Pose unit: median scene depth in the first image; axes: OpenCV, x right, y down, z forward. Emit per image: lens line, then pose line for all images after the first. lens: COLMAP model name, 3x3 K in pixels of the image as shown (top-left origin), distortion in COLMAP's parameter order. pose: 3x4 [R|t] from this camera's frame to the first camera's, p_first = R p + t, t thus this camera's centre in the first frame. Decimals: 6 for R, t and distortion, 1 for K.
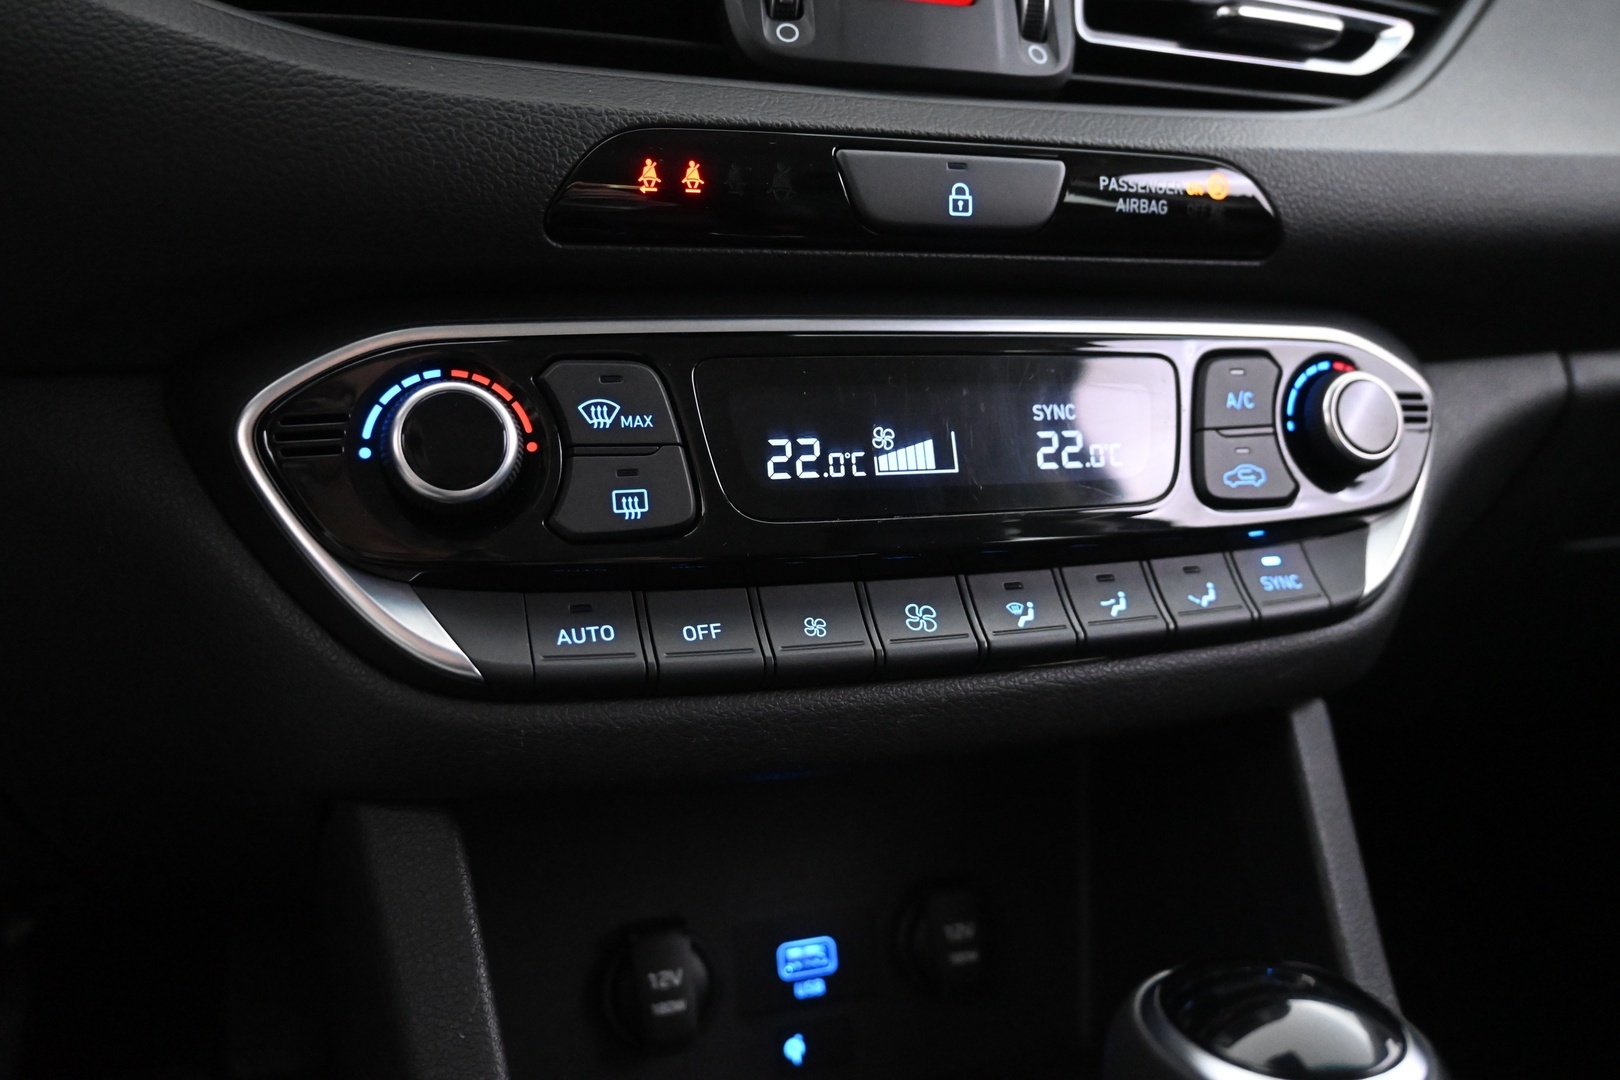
lens RADIAL K [[1274.4, 0, 813.2], [0, 1274.4, 537.0], [0, 0, 1]] dist [-0.011628, 0.006293]
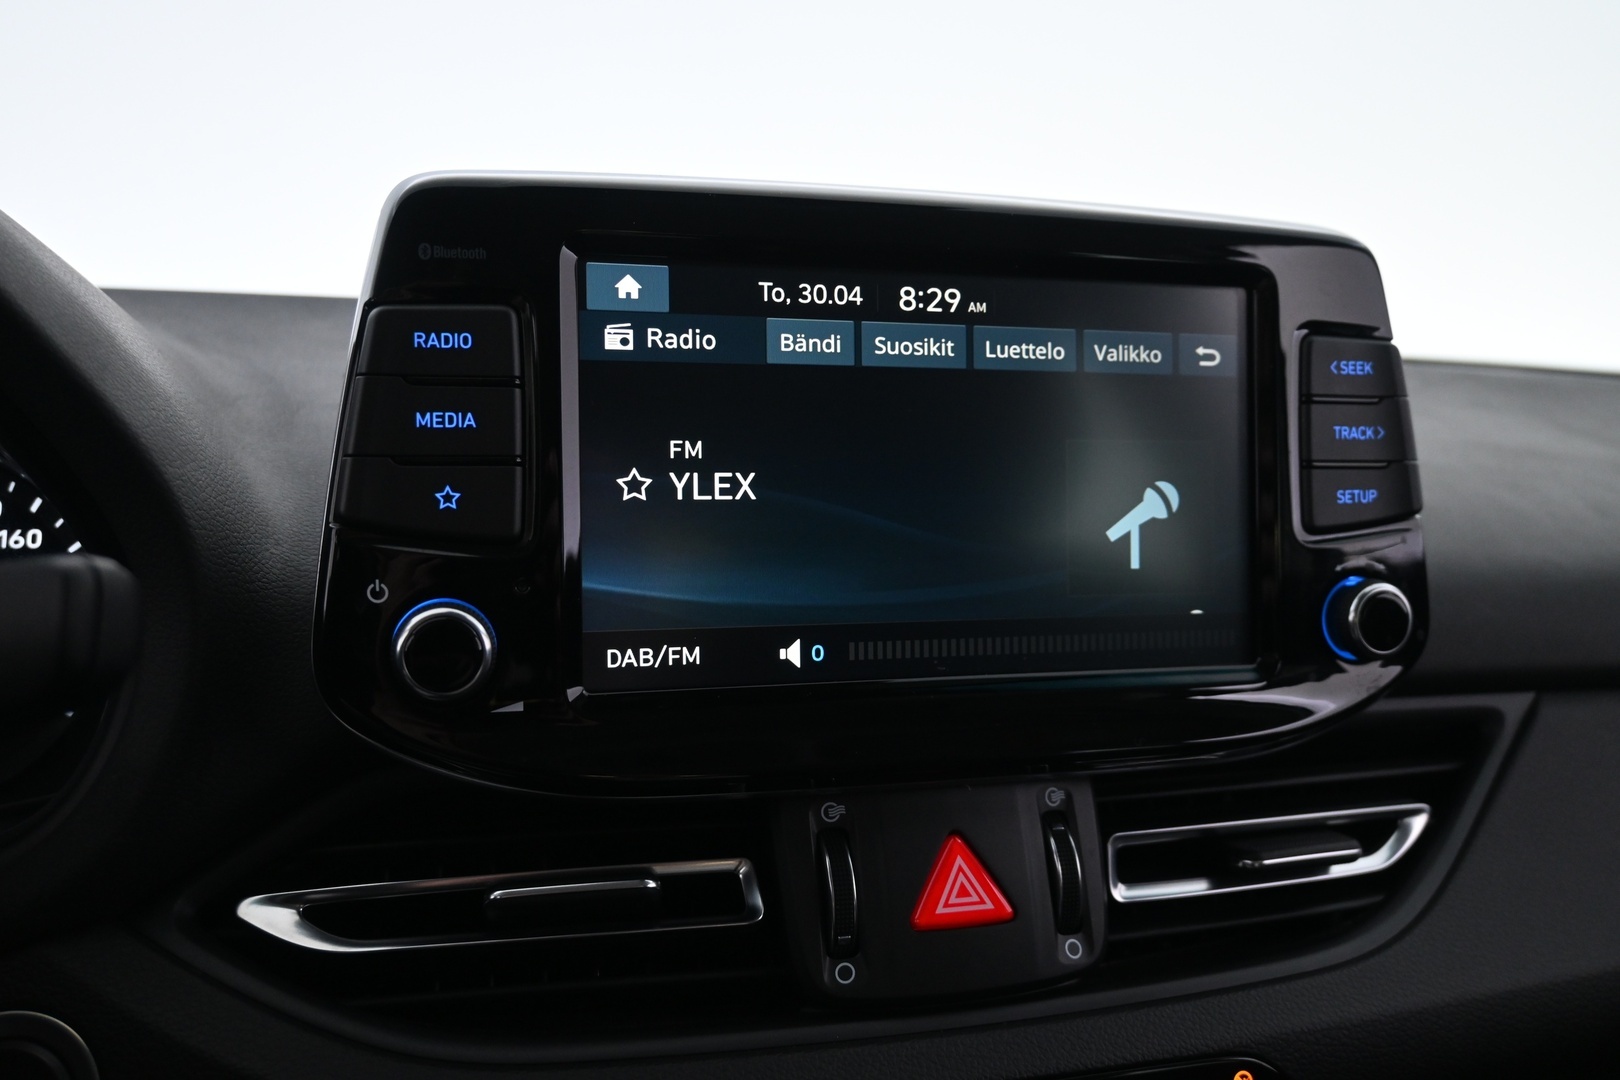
lens RADIAL K [[1274.4, 0, 810.3], [0, 1274.4, 537.5], [0, 0, 1]] dist [-0.011628, 0.006293]
pose [[0.998387, -0.001074, -0.056771, 0.012351], [-0.005500, 0.993291, -0.115507, -0.606227], [0.056514, 0.115633, 0.991683, -0.142246]]
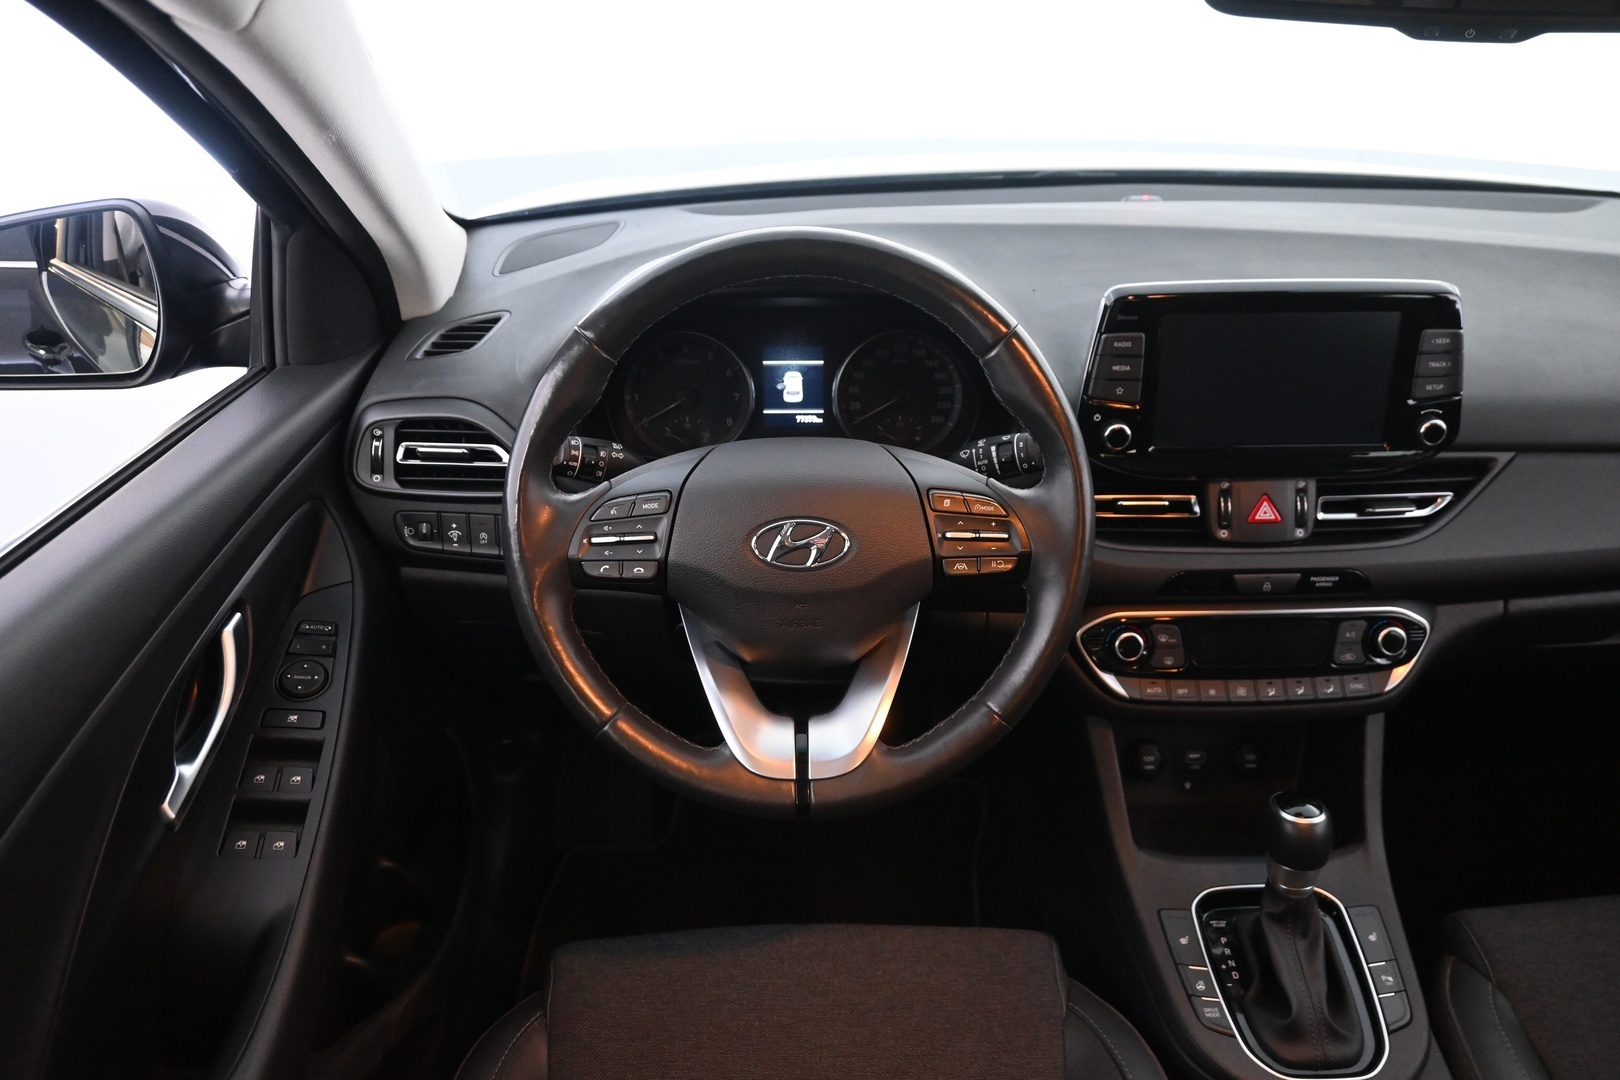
lens RADIAL K [[1262.3, 0, 807.3], [0, 1262.3, 534.5], [0, 0, 1]] dist [-0.004207, -0.003173]
pose [[0.954089, 0.108943, -0.279009, -0.140569], [-0.040284, 0.969717, 0.240887, -1.141048], [0.296803, -0.218588, 0.929584, -2.549654]]
